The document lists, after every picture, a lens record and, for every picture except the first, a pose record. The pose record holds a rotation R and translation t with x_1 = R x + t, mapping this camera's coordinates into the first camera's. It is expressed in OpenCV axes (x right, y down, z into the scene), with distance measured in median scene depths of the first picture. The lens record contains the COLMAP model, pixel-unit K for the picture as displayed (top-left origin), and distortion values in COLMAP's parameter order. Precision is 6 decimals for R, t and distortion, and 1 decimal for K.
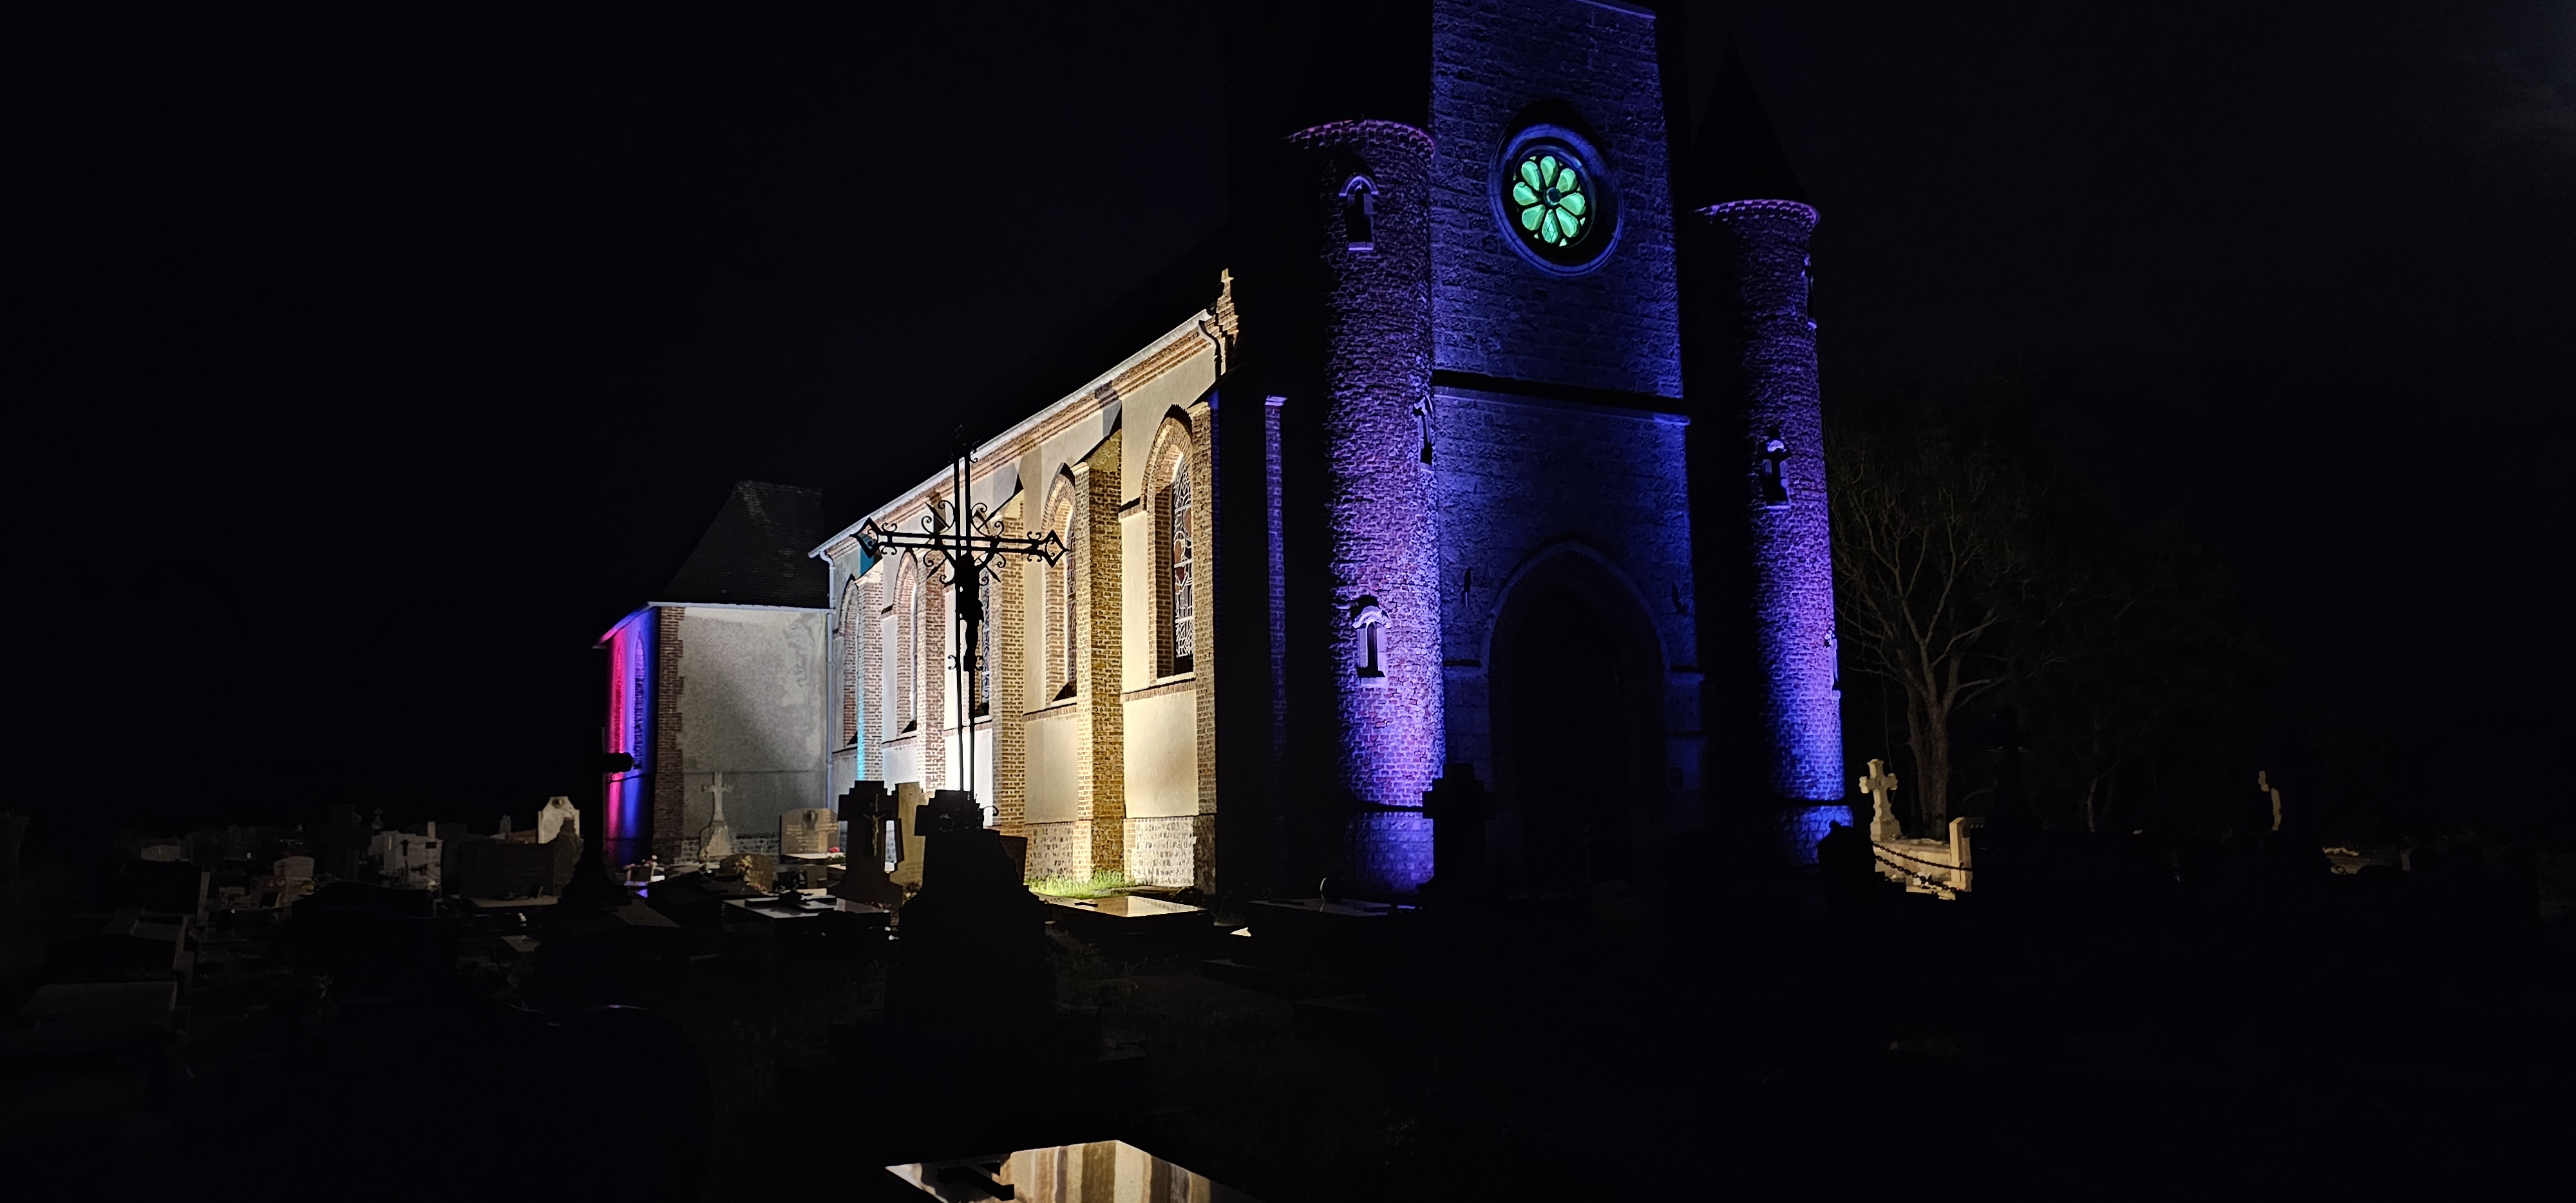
lens RADIAL K [[1731.4, 0, 1256.9], [0, 1731.4, 613.8], [0, 0, 1]] dist [0.153634, -0.468368]
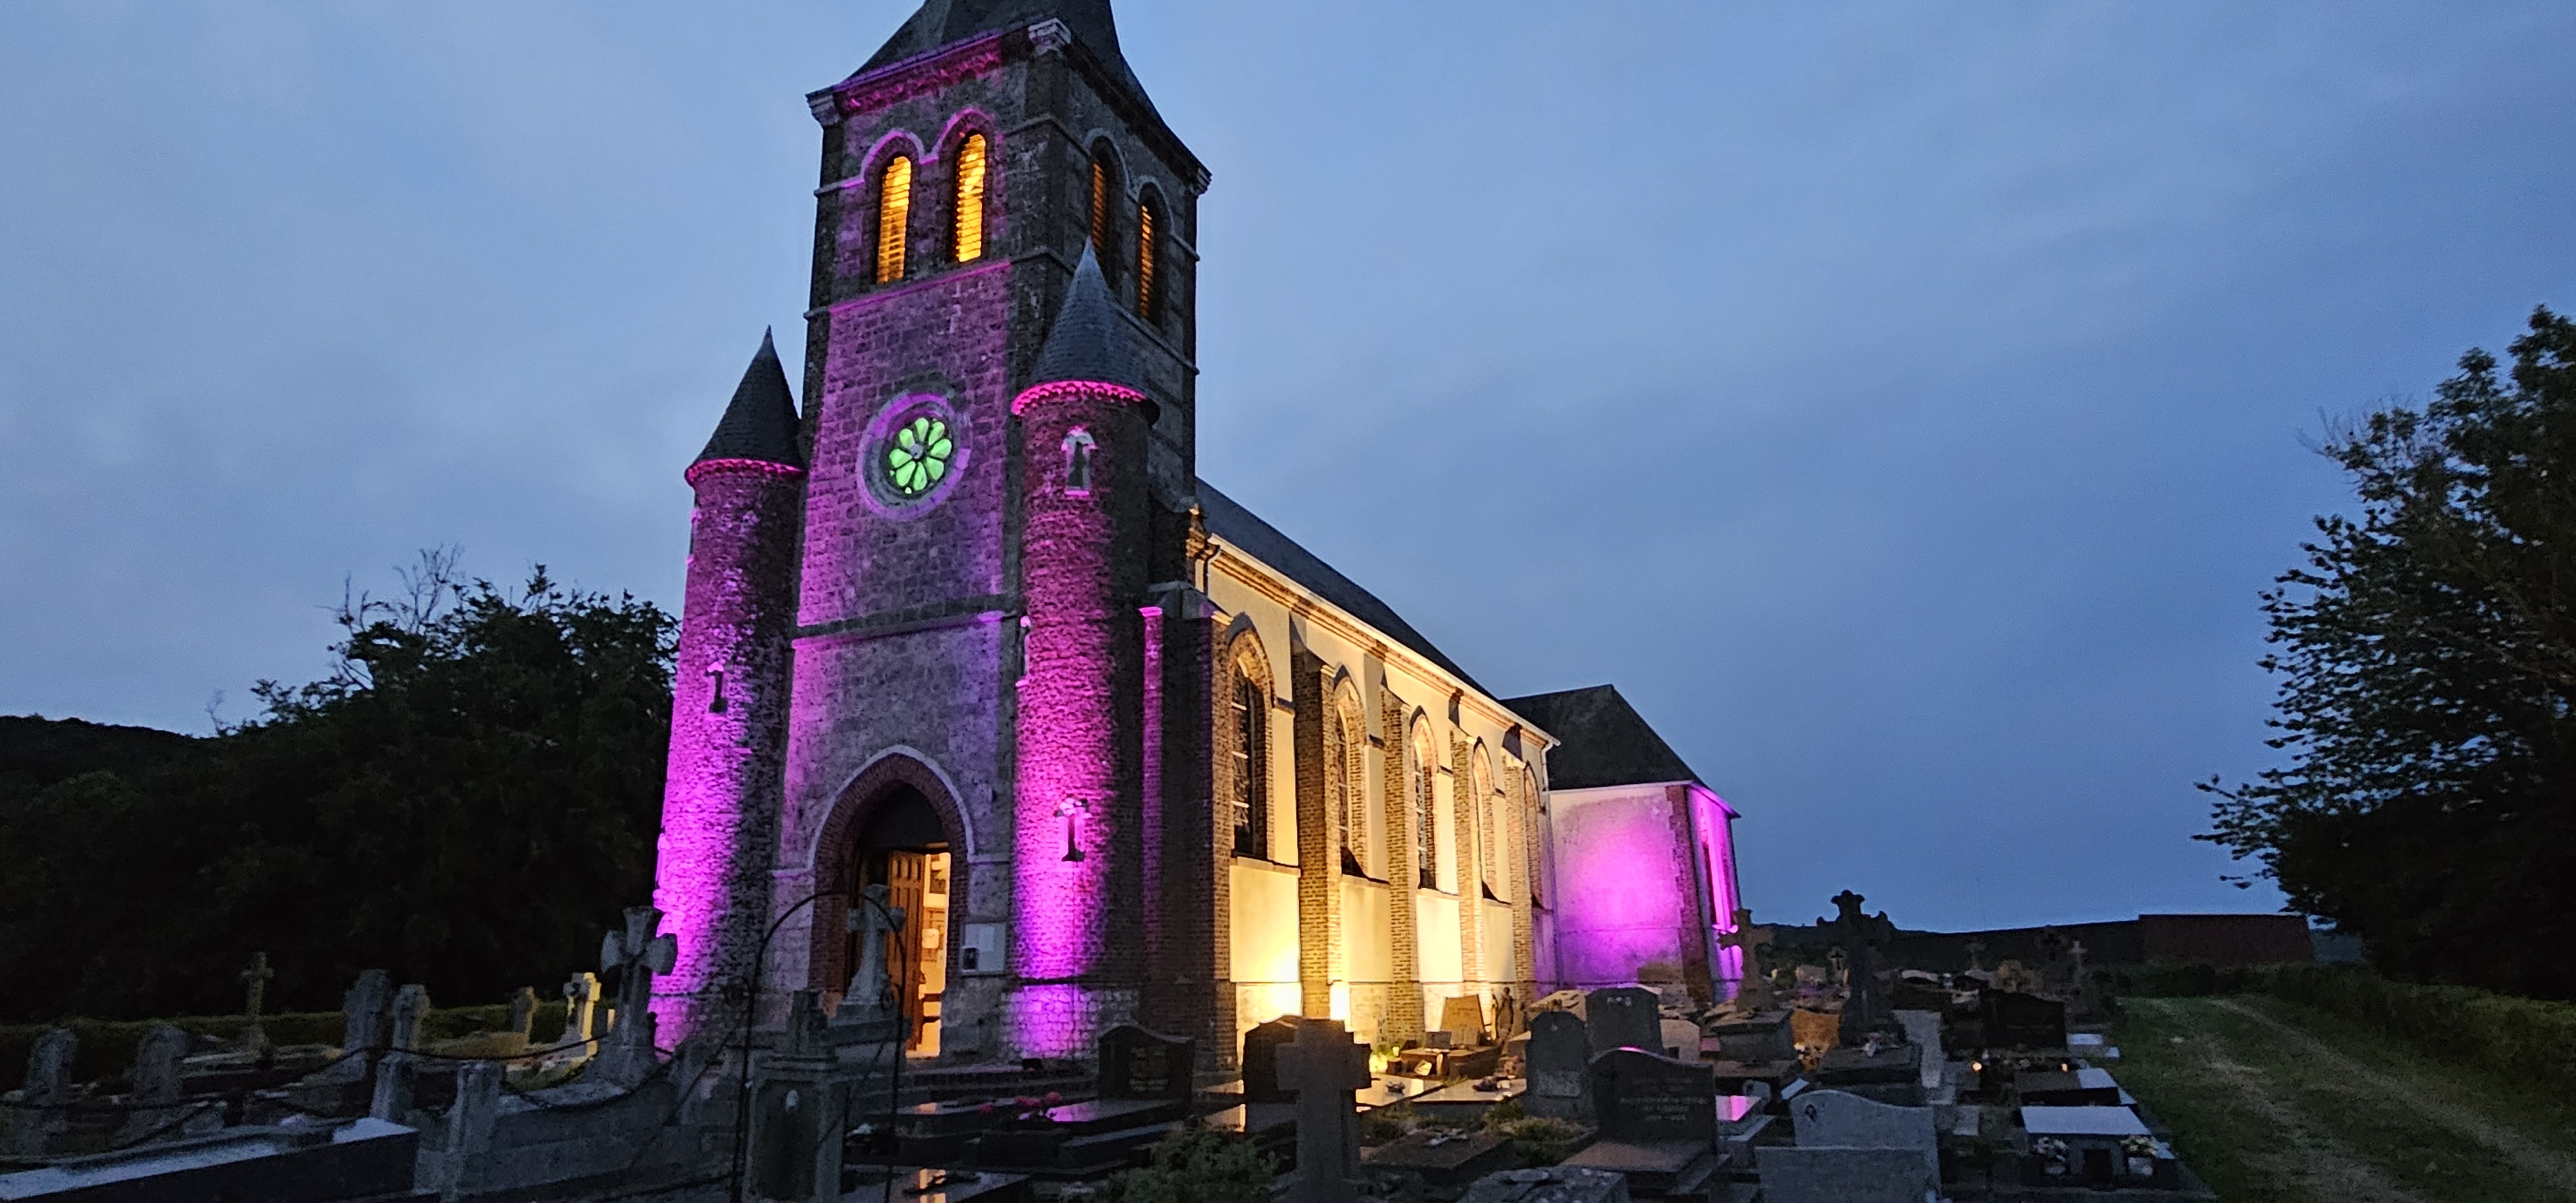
lens RADIAL K [[1406.8, 0, 1303.0], [0, 1406.8, 588.3], [0, 0, 1]] dist [-0.000173, -0.000185]
pose [[0.615119, -0.210689, -0.759762, 1.060994], [0.110212, 0.977150, -0.181742, 0.053368], [0.780693, 0.028058, 0.624285, 0.634287]]
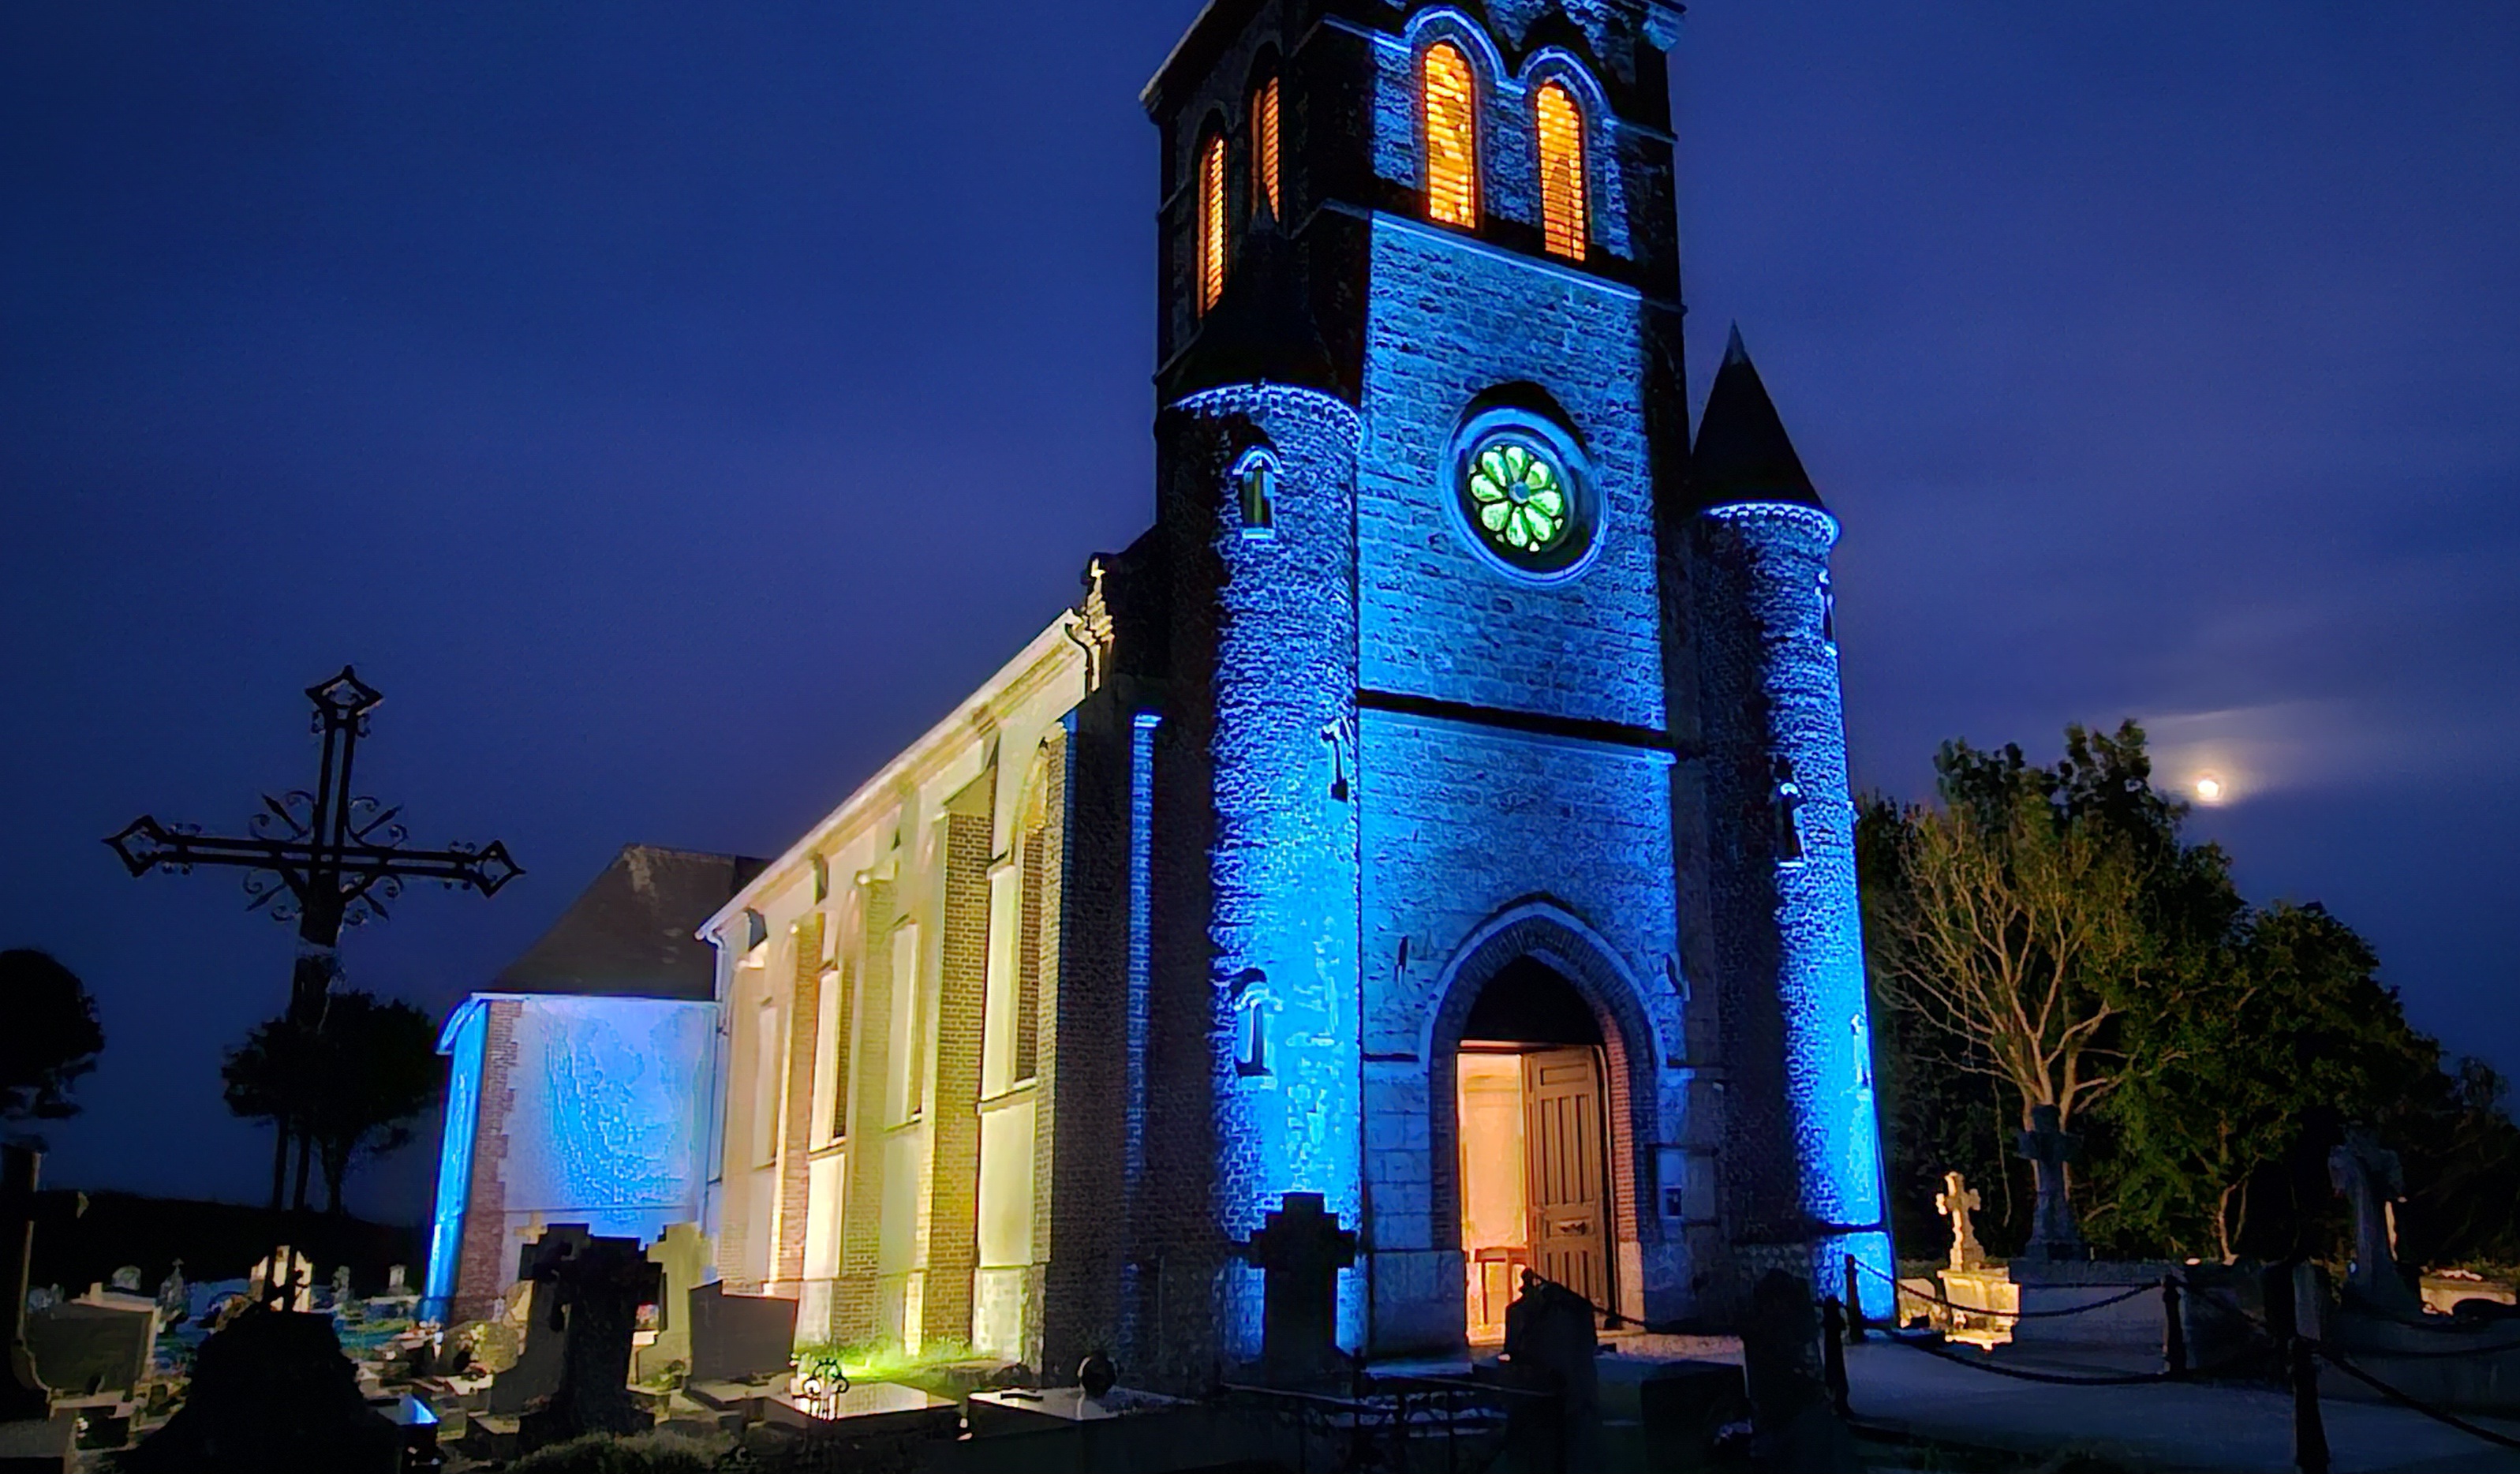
lens RADIAL K [[1913.0, 0, 1578.2], [0, 1913.0, 732.5], [0, 0, 1]] dist [-0.002057, -0.000146]
pose [[0.994242, 0.010018, 0.106687, 0.103294], [0.005685, 0.989288, -0.145869, 0.009360], [-0.107005, 0.145636, 0.983535, 0.115487]]
